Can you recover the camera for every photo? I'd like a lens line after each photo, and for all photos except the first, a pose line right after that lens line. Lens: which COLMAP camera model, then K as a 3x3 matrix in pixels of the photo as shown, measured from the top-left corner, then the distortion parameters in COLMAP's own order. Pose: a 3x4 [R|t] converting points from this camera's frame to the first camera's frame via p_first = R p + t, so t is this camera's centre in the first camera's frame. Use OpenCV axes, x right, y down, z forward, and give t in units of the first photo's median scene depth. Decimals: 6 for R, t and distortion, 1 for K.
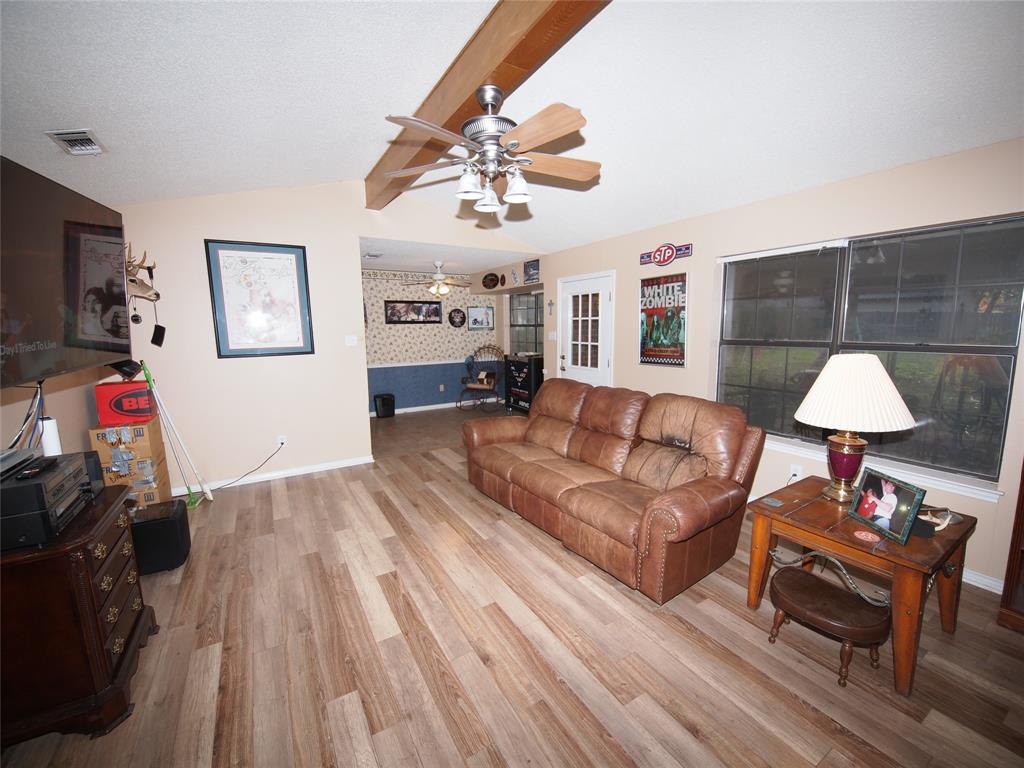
lens RADIAL K [[419.0, 0, 520.2], [0, 419.0, 382.8], [0, 0, 1]] dist [0.008992, -0.010714]
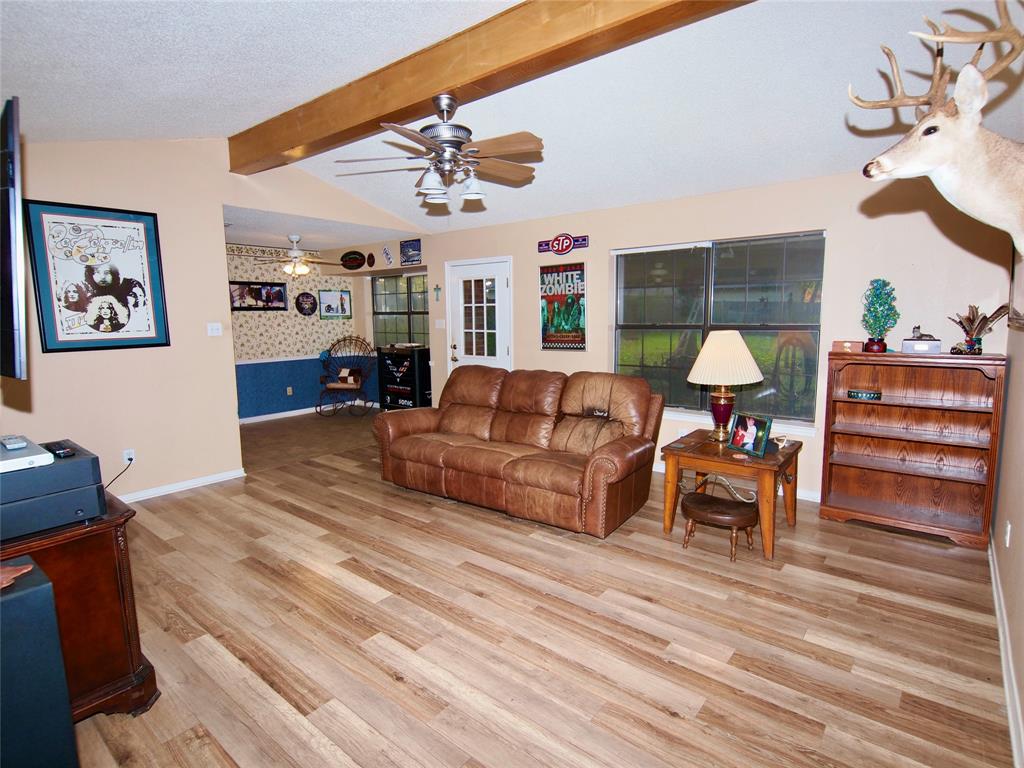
lens RADIAL K [[531.4, 0, 520.2], [0, 531.4, 382.1], [0, 0, 1]] dist [0.013136, -0.001634]
pose [[0.942567, -0.042543, 0.331297, -0.220267], [0.046434, 0.998914, -0.003834, 0.040369], [-0.330774, 0.018998, 0.943519, -0.220017]]
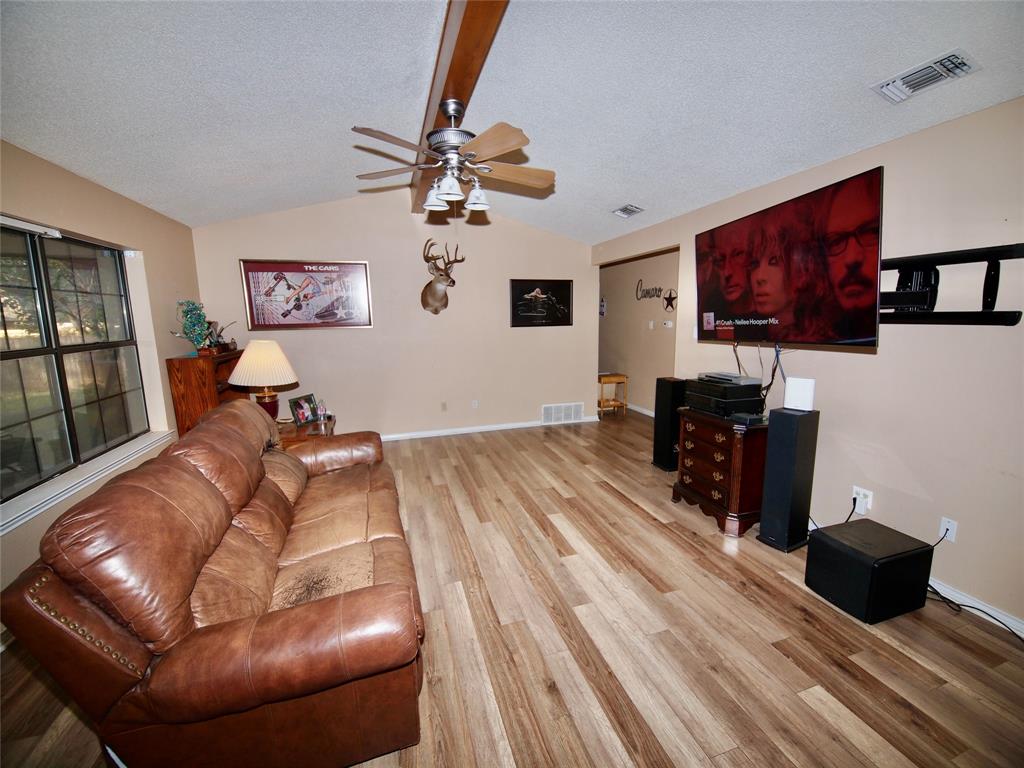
lens RADIAL K [[419.0, 0, 520.2], [0, 419.0, 382.8], [0, 0, 1]] dist [0.008992, -0.010714]
pose [[-0.970350, -0.013697, 0.241317, -0.300519], [0.056550, 0.957818, 0.281755, -0.167841], [-0.234997, 0.287048, -0.928644, 1.256235]]
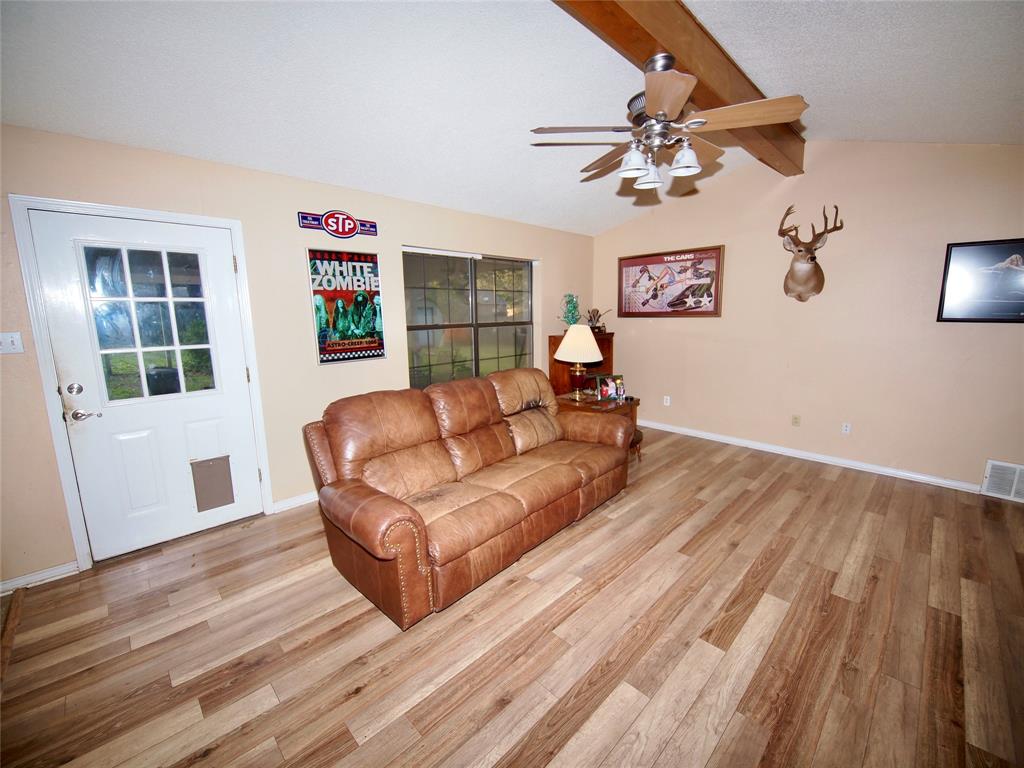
lens RADIAL K [[419.0, 0, 520.2], [0, 419.0, 382.8], [0, 0, 1]] dist [0.008992, -0.010714]
pose [[-0.230480, -0.154586, 0.960719, -0.591083], [0.143418, 0.971122, 0.190666, -0.120021], [-0.962450, 0.181729, -0.201654, 0.936210]]
